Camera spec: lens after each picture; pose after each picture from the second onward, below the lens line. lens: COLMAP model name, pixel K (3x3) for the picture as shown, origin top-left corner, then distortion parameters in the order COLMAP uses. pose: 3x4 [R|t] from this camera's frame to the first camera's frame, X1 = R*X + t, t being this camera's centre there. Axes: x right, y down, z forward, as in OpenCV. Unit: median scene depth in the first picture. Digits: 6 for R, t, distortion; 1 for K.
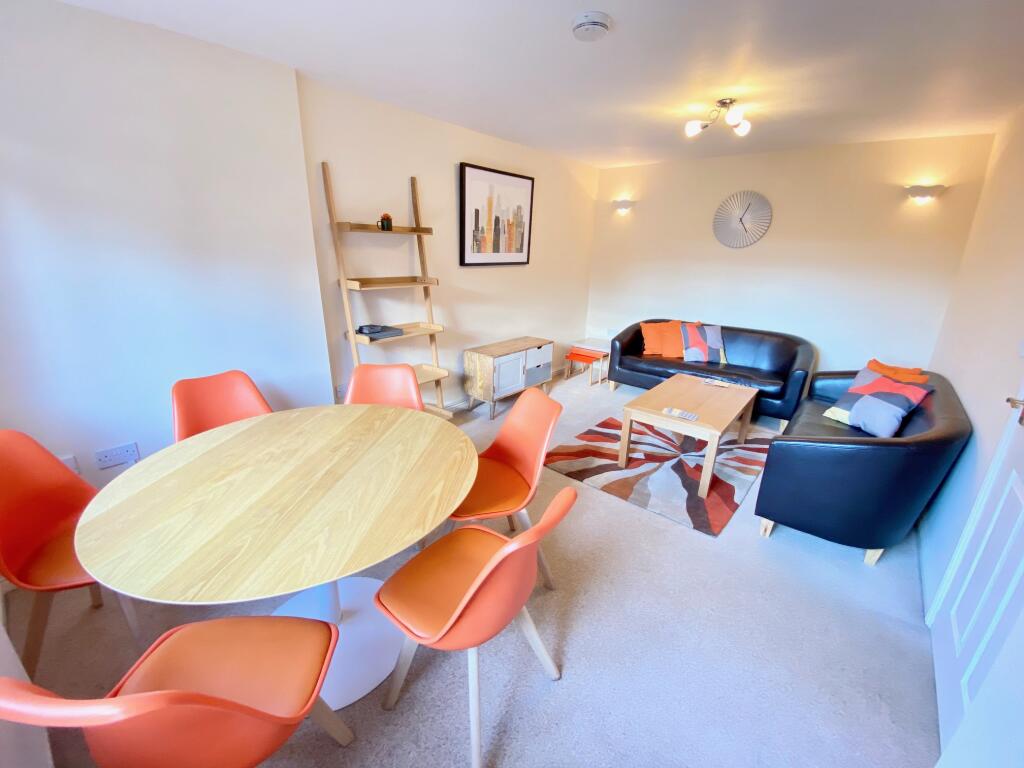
lens RADIAL K [[418.3, 0, 512.0], [0, 418.3, 386.5], [0, 0, 1]] dist [0.035235, -0.025797]
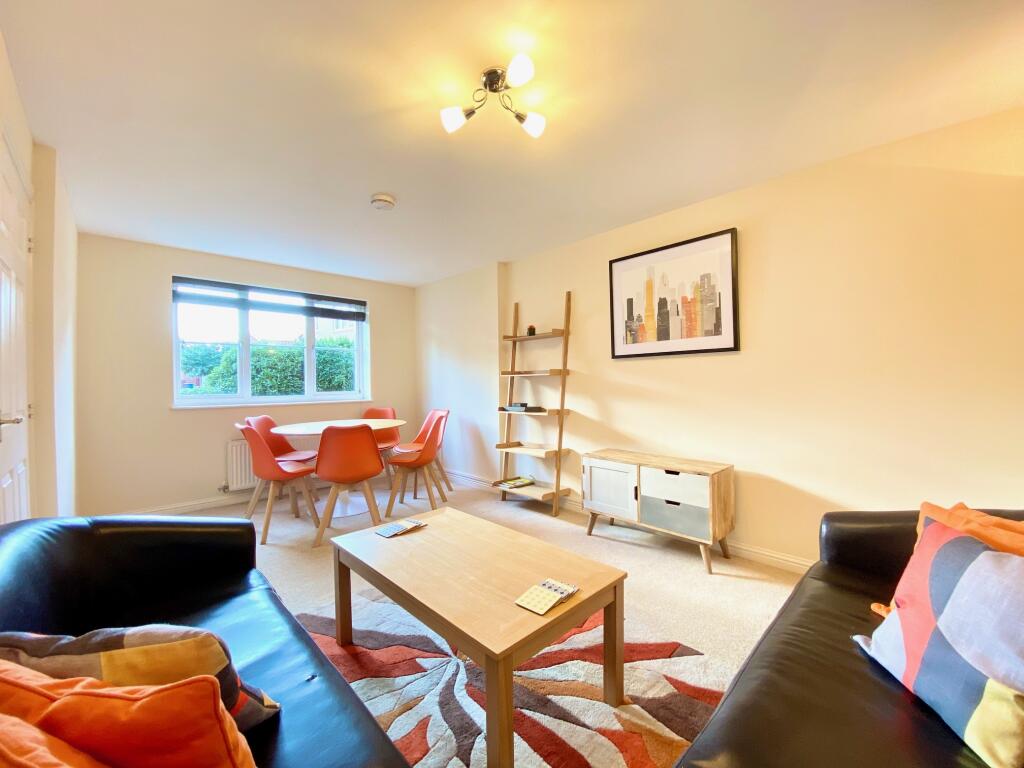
lens RADIAL K [[418.3, 0, 512.0], [0, 418.3, 386.5], [0, 0, 1]] dist [0.035235, -0.025797]
pose [[-0.091635, -0.004255, -0.995784, 0.817602], [-0.289496, 0.956914, 0.022551, -0.178496], [0.952783, 0.290342, -0.088919, 0.862081]]
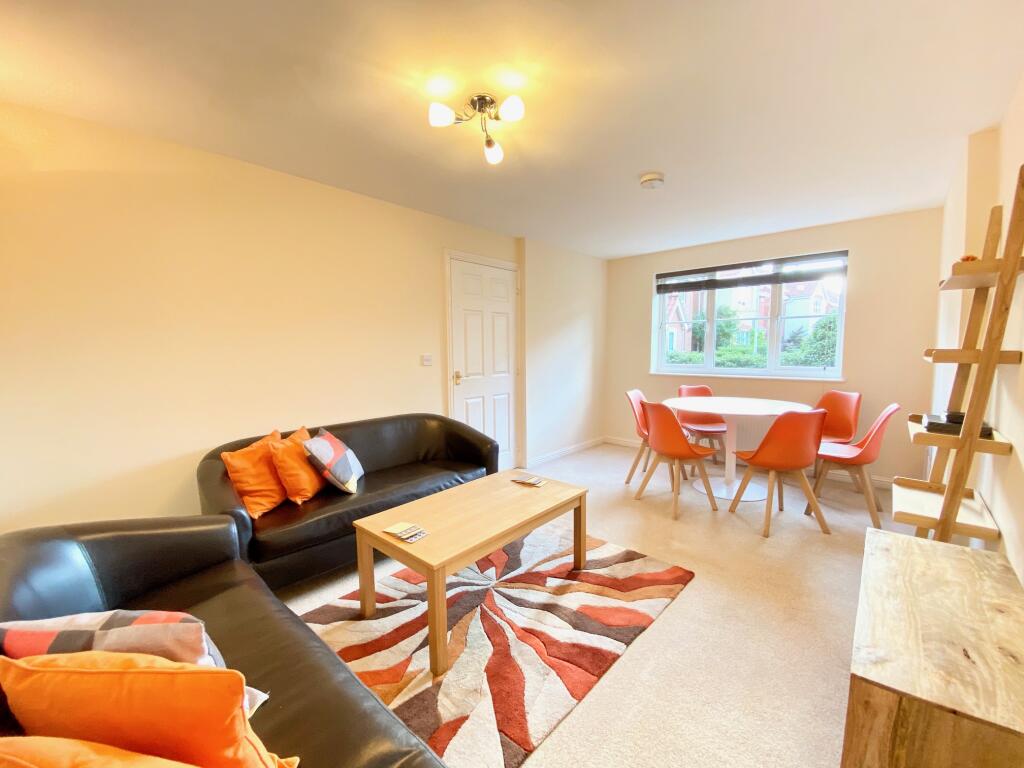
lens RADIAL K [[418.3, 0, 512.0], [0, 418.3, 386.5], [0, 0, 1]] dist [0.035235, -0.025797]
pose [[-0.999718, -0.014445, 0.018865, 0.309828], [-0.005969, 0.921204, 0.389034, -0.365638], [-0.022998, 0.388812, -0.921030, 1.311250]]
